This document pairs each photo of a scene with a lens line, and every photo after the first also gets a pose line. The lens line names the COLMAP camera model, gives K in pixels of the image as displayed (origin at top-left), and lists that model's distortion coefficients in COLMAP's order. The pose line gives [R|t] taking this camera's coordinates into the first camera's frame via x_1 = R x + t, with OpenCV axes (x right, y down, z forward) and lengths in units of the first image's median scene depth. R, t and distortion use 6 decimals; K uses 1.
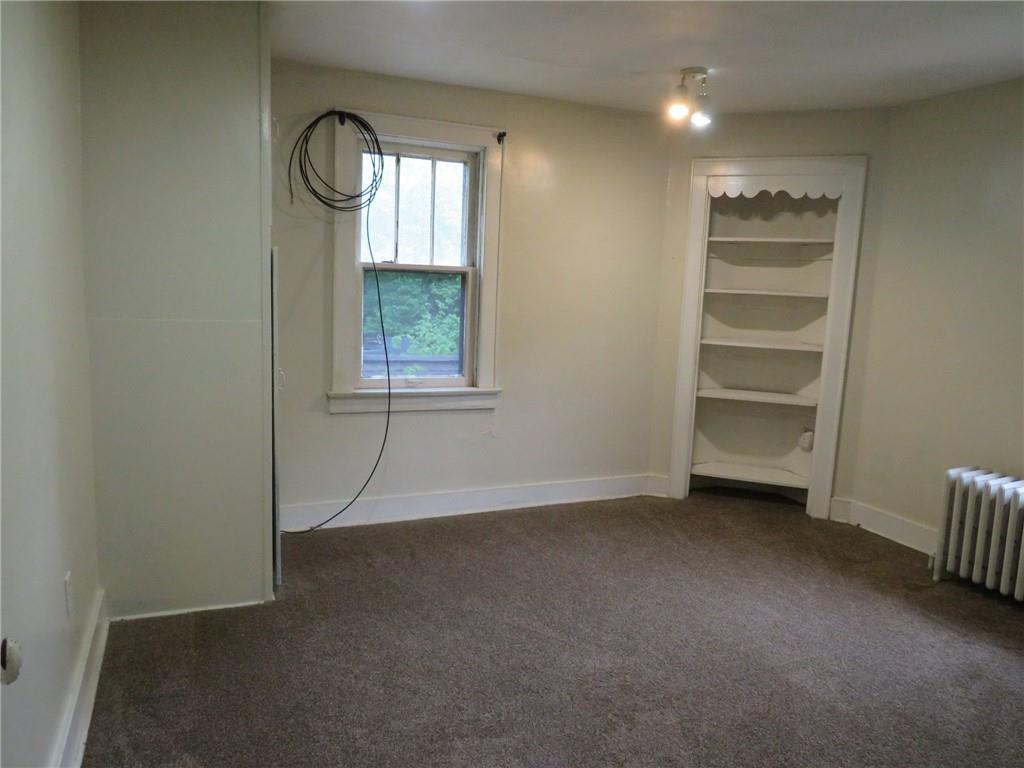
lens RADIAL K [[730.0, 0, 514.0], [0, 730.0, 382.4], [0, 0, 1]] dist [-0.023573, -0.004938]
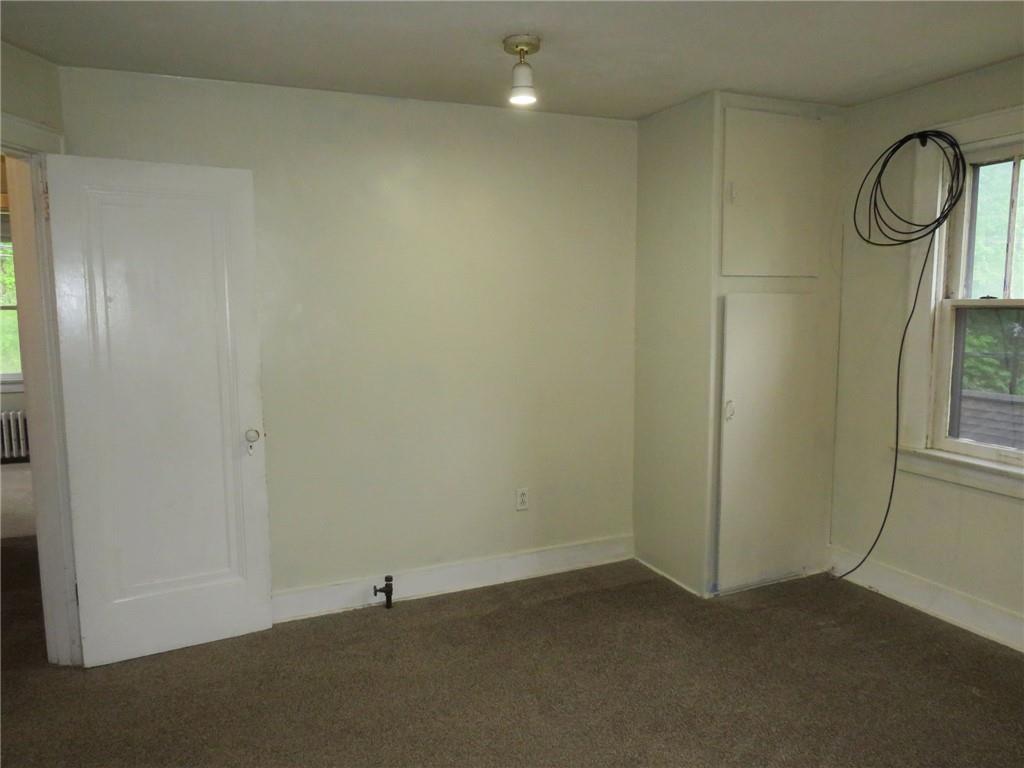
lens RADIAL K [[730.0, 0, 514.1], [0, 730.0, 383.5], [0, 0, 1]] dist [-0.023573, -0.004938]
pose [[-0.002241, 0.068401, -0.997655, 0.616651], [-0.132596, 0.988828, 0.068093, -0.058012], [0.991168, 0.132438, 0.006854, 0.501281]]
